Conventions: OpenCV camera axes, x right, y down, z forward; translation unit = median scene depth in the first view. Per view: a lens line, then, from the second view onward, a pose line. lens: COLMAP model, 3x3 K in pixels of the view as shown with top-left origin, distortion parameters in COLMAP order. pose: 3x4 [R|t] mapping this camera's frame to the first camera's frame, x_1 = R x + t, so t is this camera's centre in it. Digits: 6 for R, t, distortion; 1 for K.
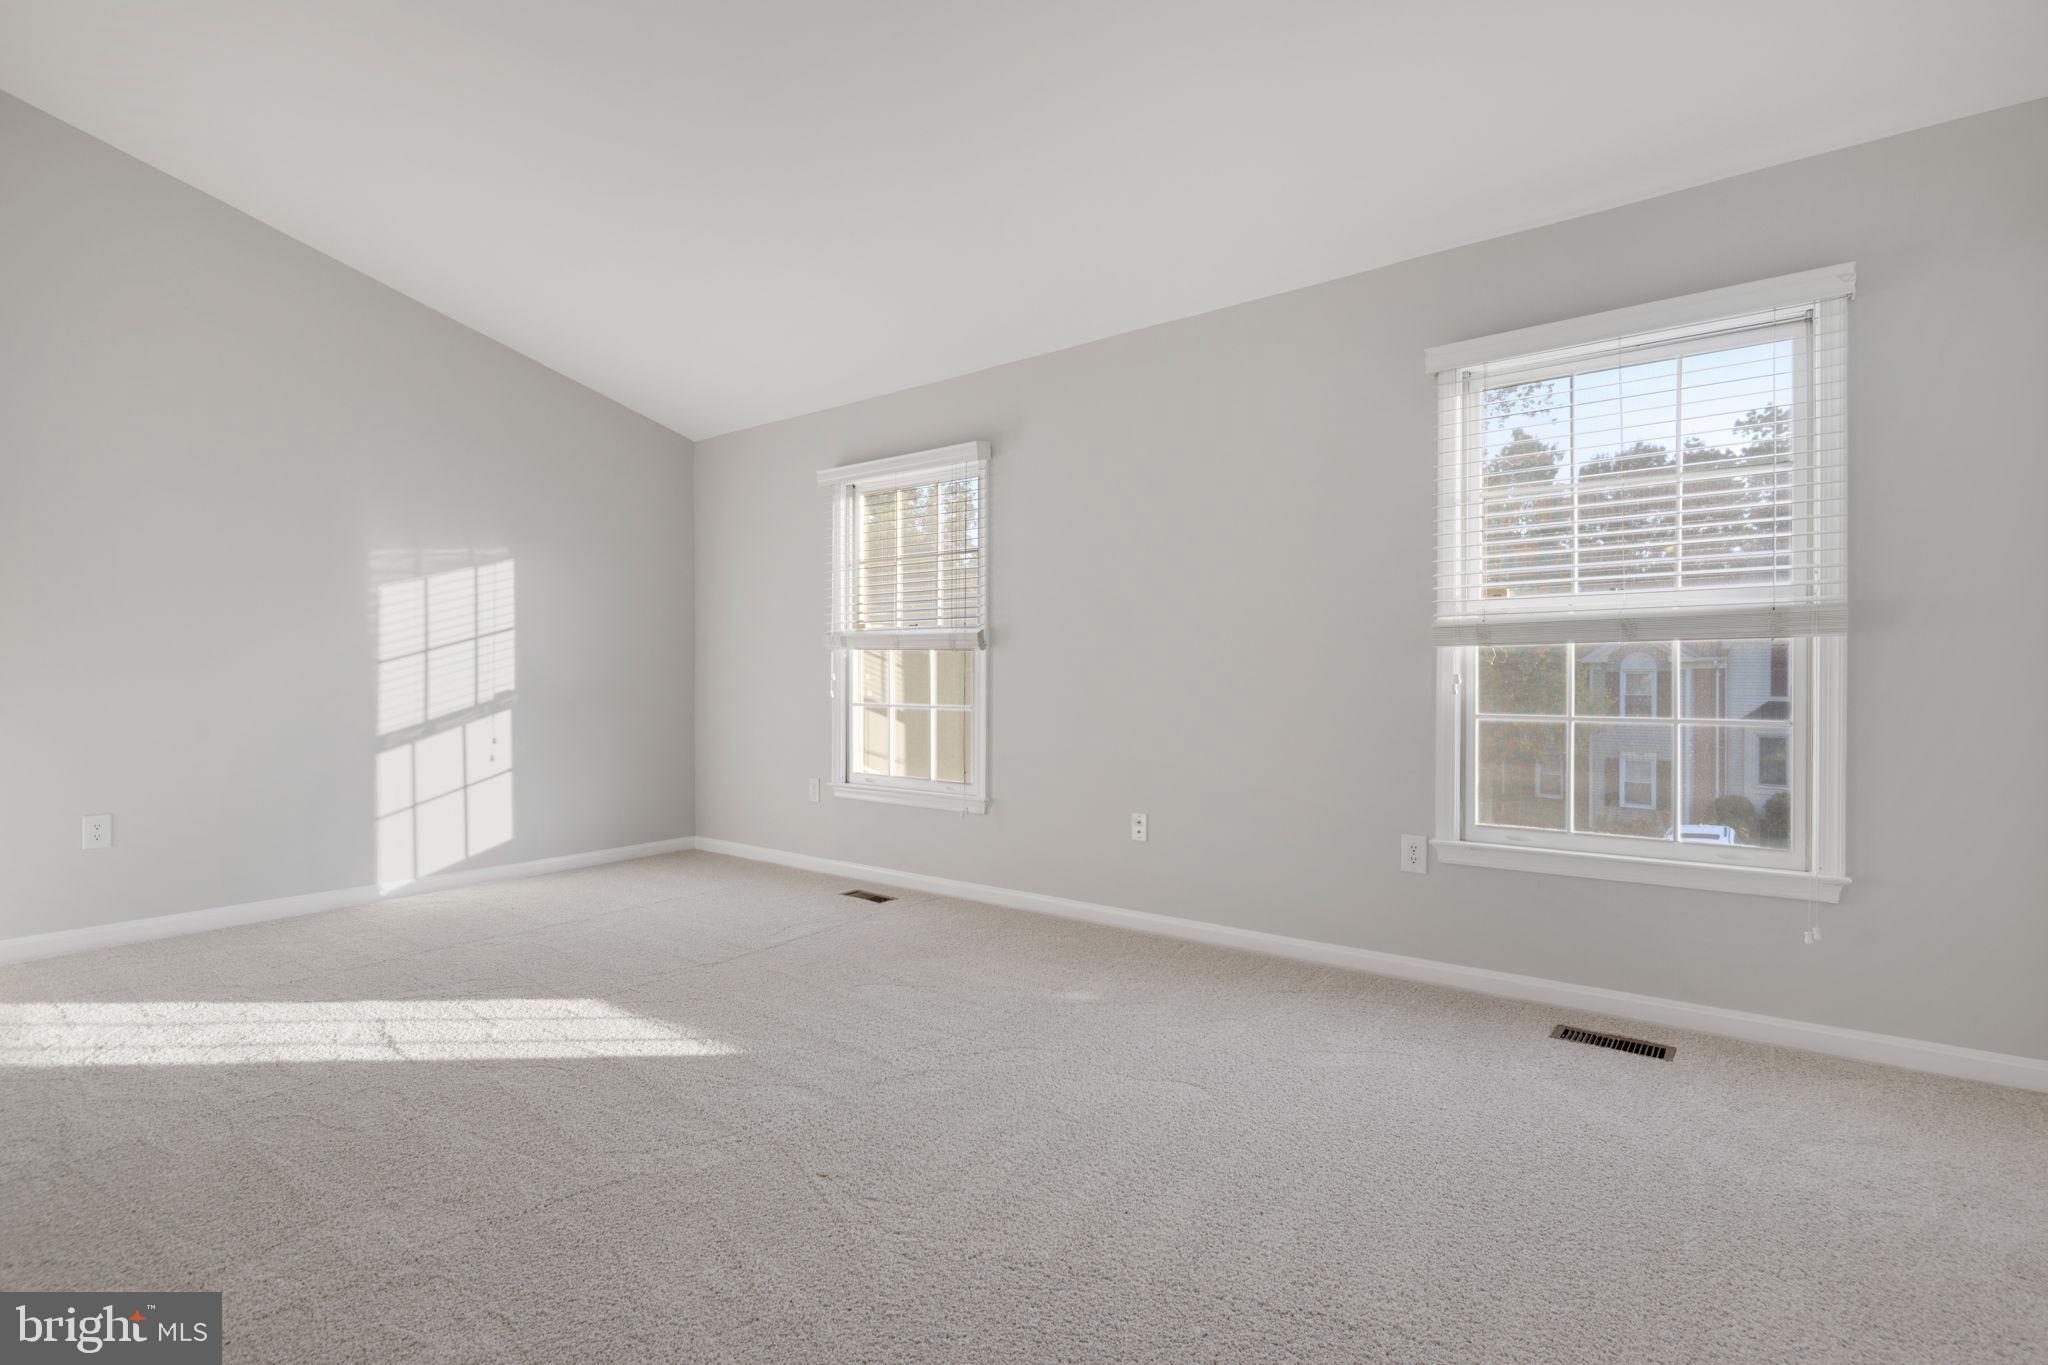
lens RADIAL K [[933.5, 0, 1024.0], [0, 933.5, 682.5], [0, 0, 1]] dist [0.002903, -0.007610]
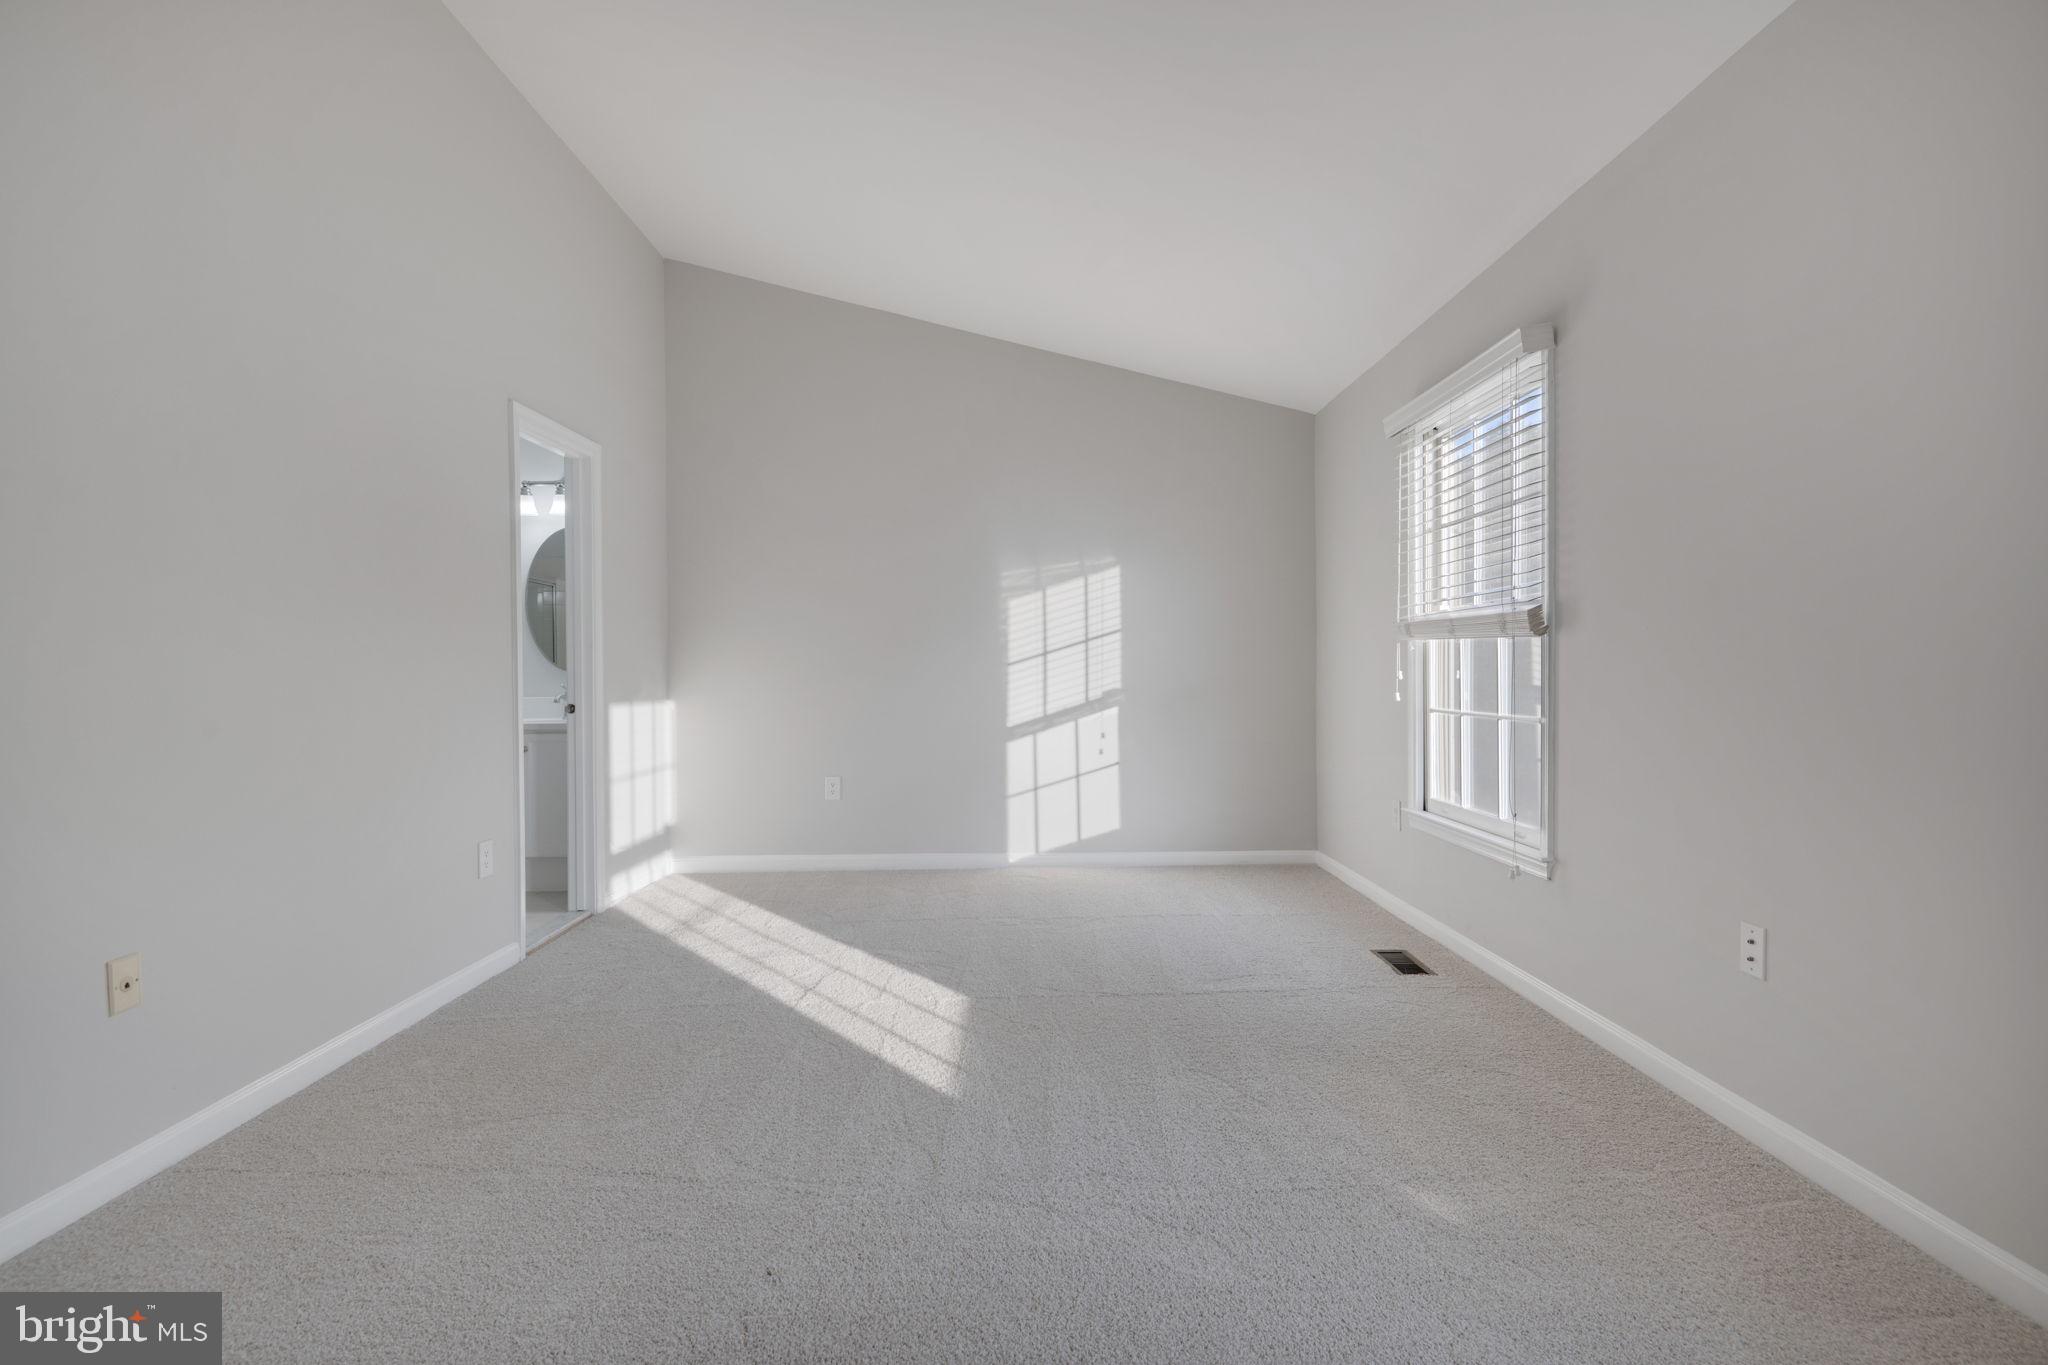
lens RADIAL K [[943.6, 0, 1024.0], [0, 943.6, 682.5], [0, 0, 1]] dist [0.002935, -0.008065]
pose [[0.611981, 0.001983, -0.790870, 0.254742], [0.005407, 0.999963, 0.006691, -0.007043], [0.790854, -0.008372, 0.611948, 0.276982]]
